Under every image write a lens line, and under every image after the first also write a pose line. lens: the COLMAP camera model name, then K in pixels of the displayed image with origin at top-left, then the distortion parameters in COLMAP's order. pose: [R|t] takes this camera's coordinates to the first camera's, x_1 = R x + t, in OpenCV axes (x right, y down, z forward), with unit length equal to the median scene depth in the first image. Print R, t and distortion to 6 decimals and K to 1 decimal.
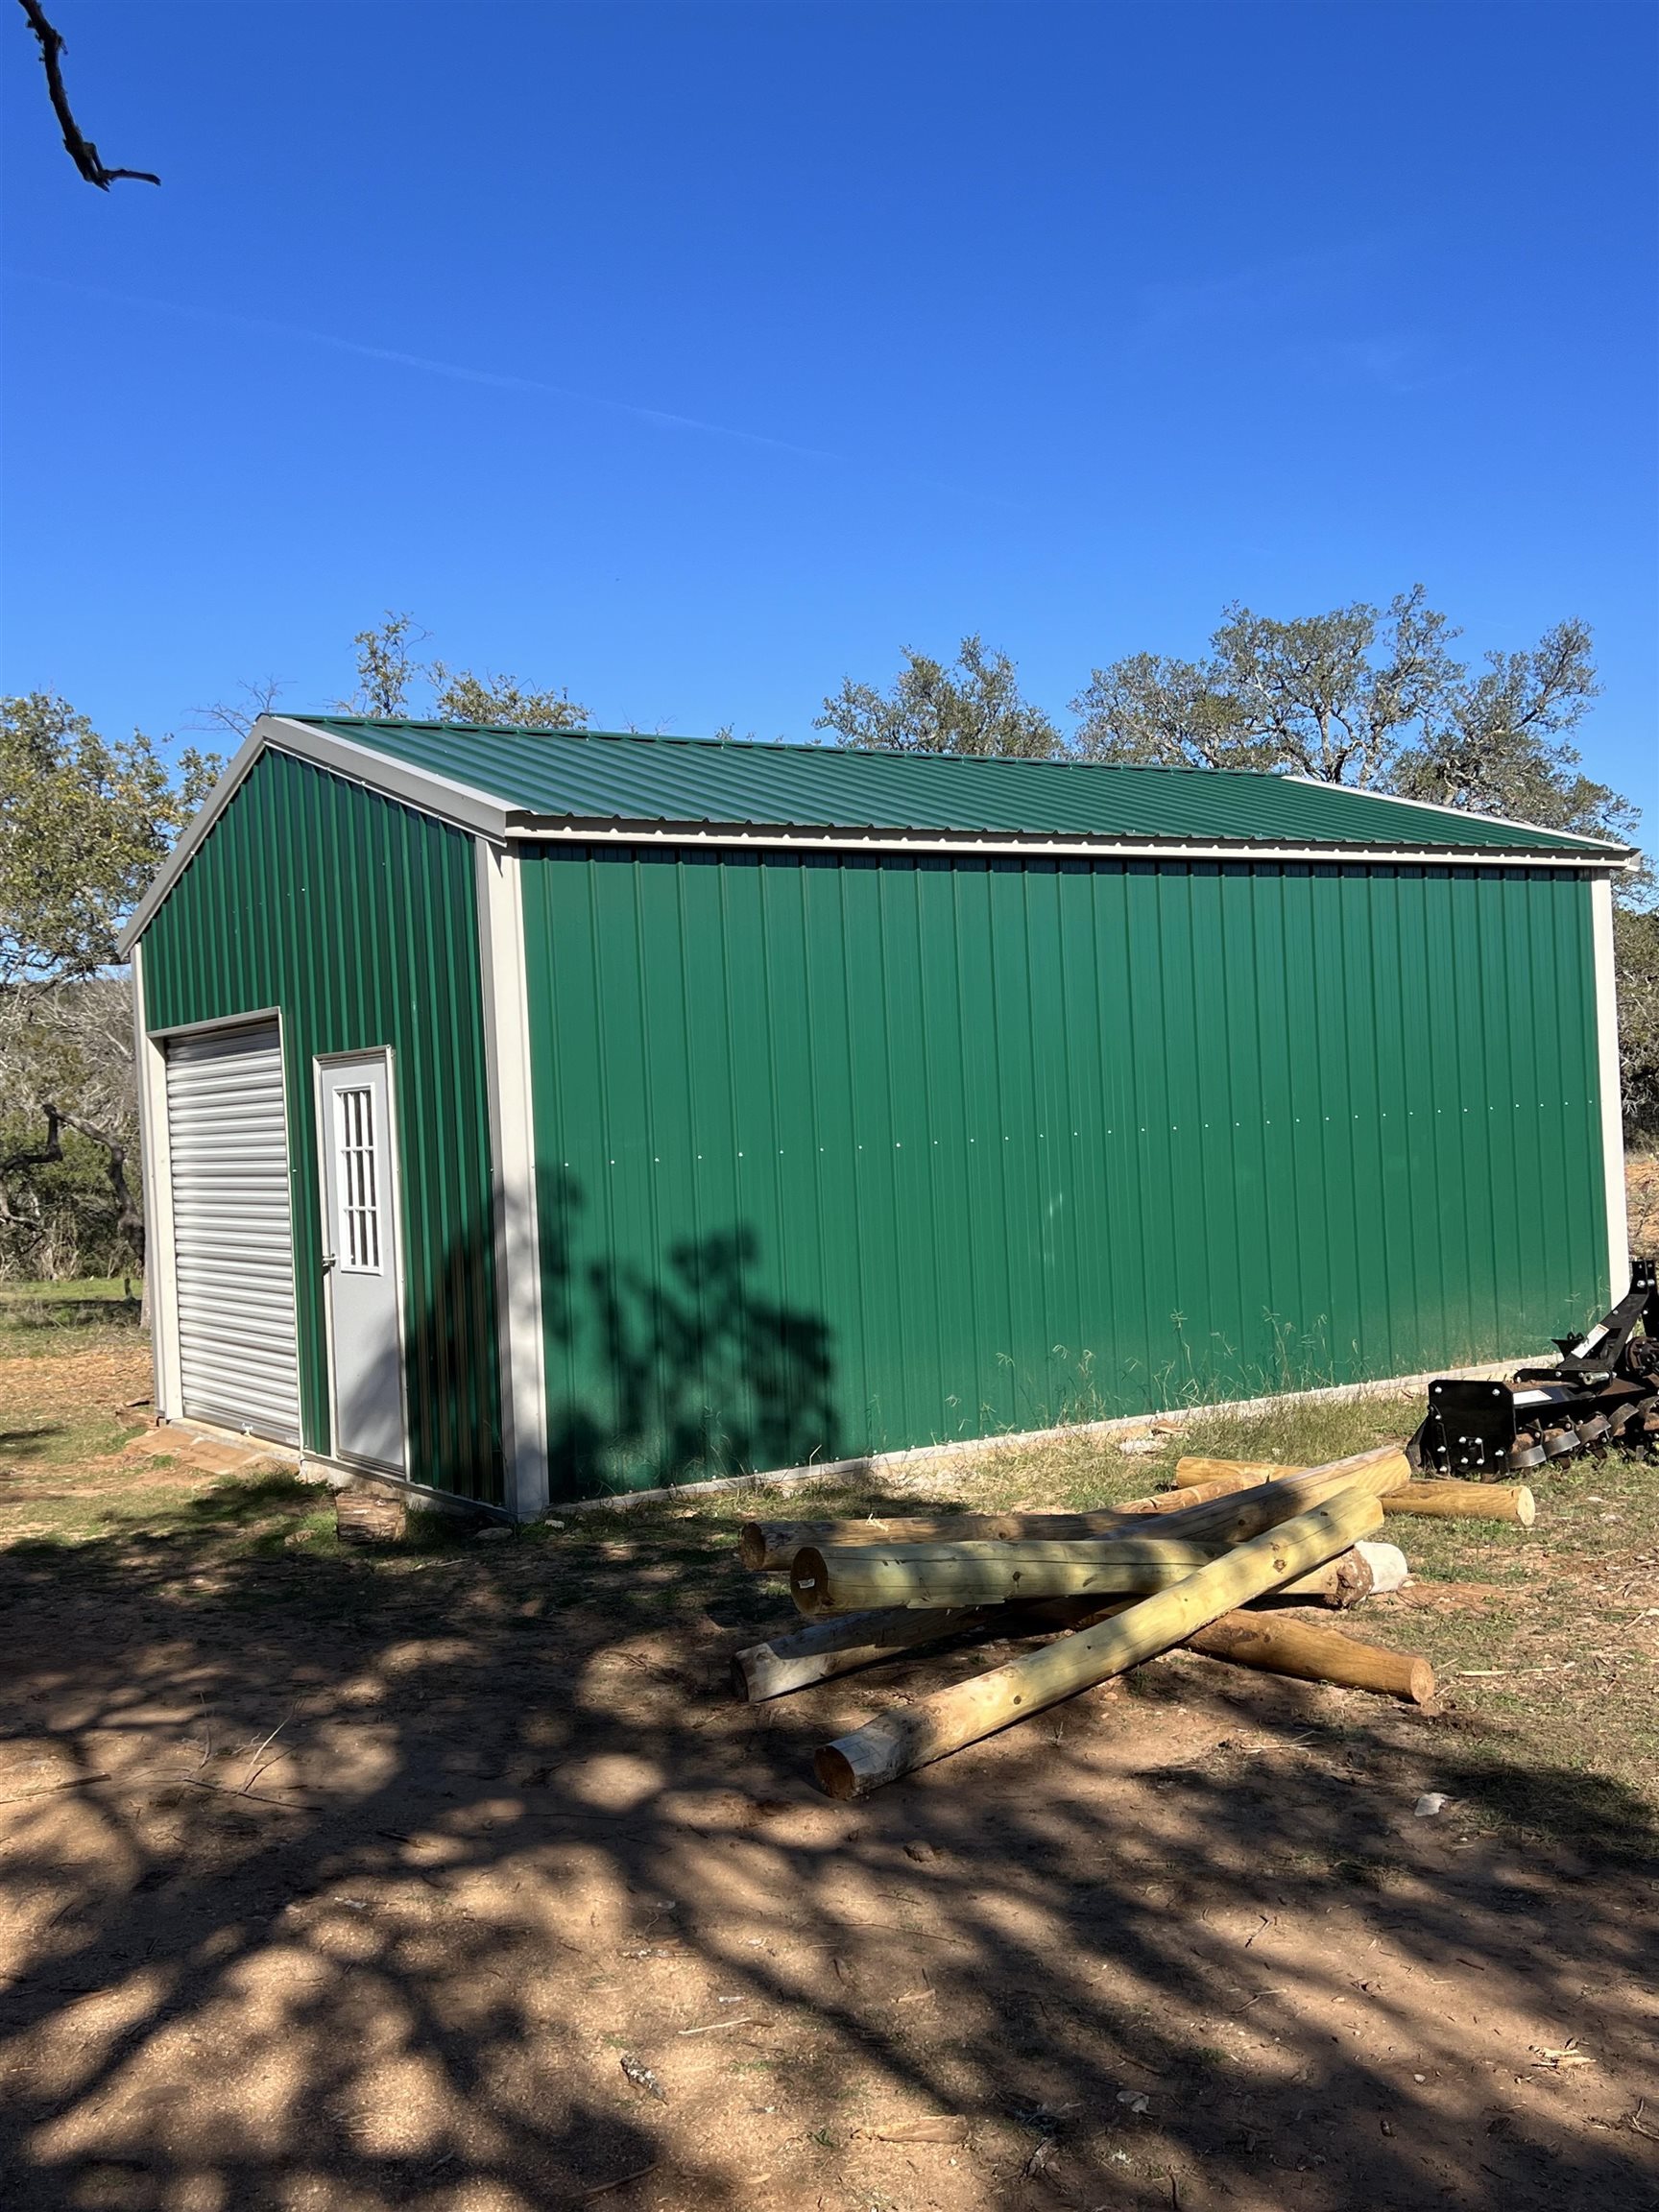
lens RADIAL K [[2111.6, 0, 829.5], [0, 2111.6, 1106.0], [0, 0, 1]] dist [0.092291, -0.167808]
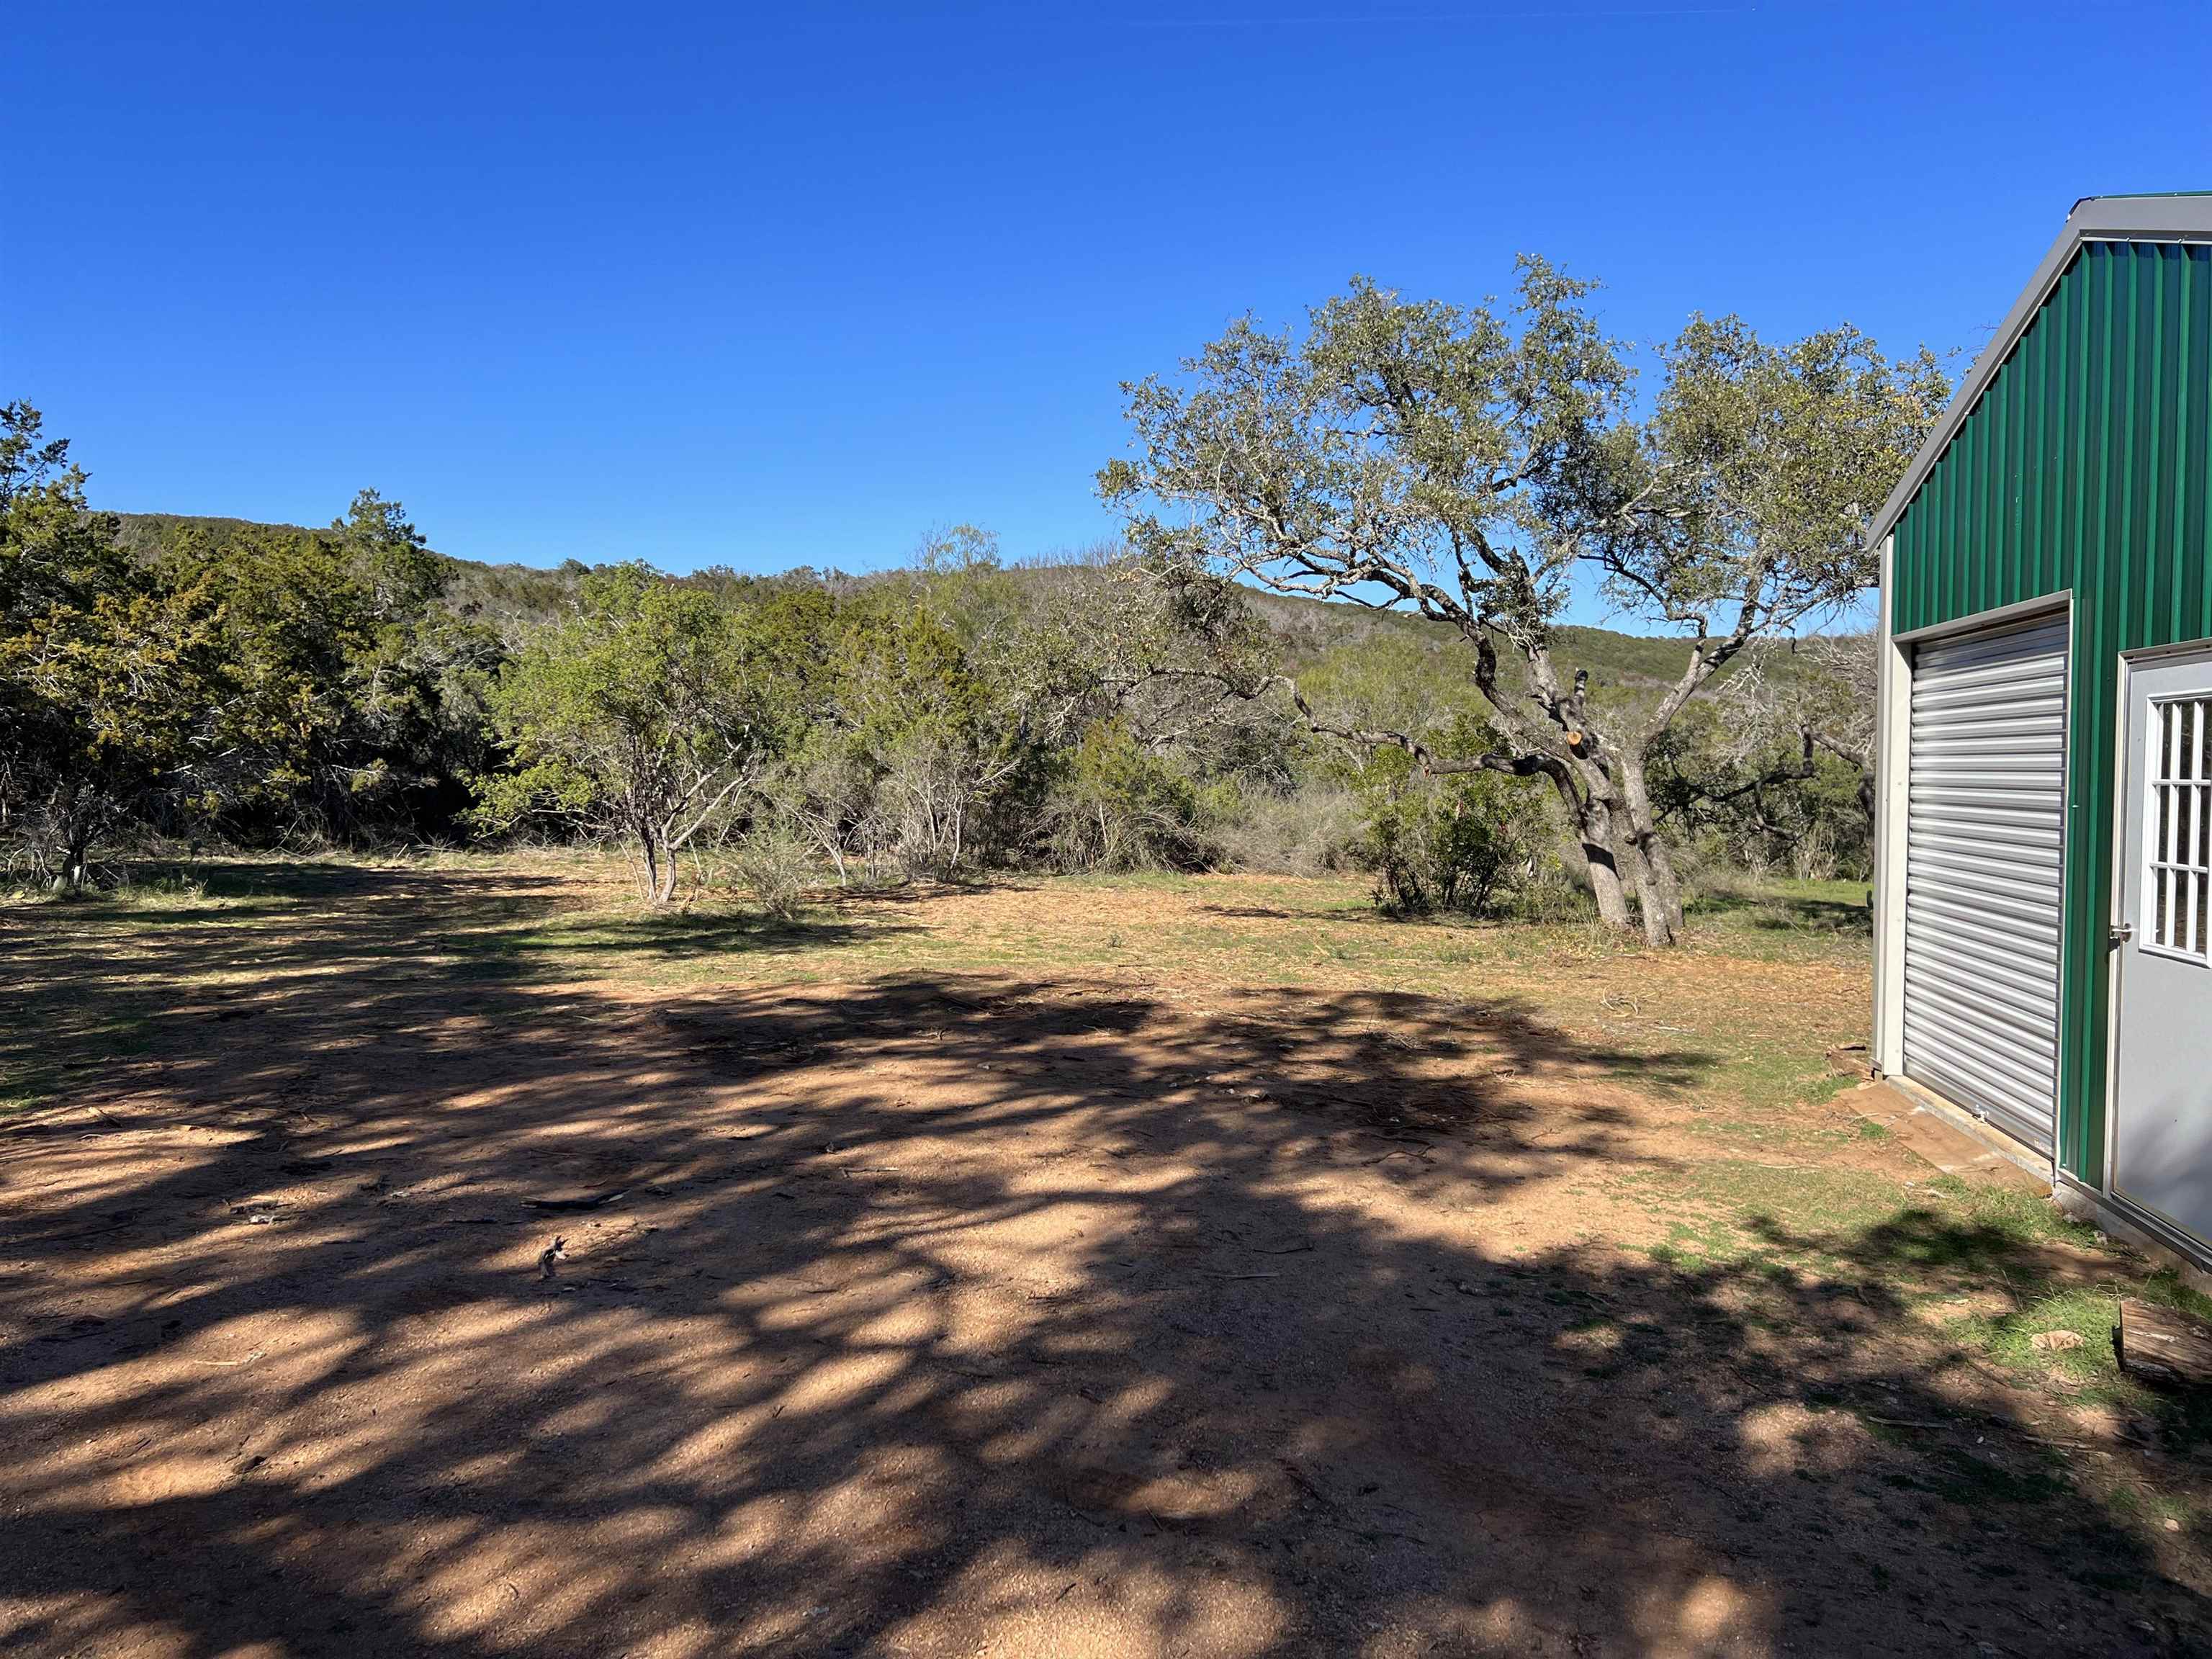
lens RADIAL K [[1608.4, 0, 1106.0], [0, 1608.4, 829.5], [0, 0, 1]] dist [0.050963, -0.059502]
pose [[0.716740, 0.080109, -0.692724, -0.083081], [-0.038795, 0.996422, 0.075090, 0.007253], [0.696261, -0.026946, 0.717283, 0.292036]]
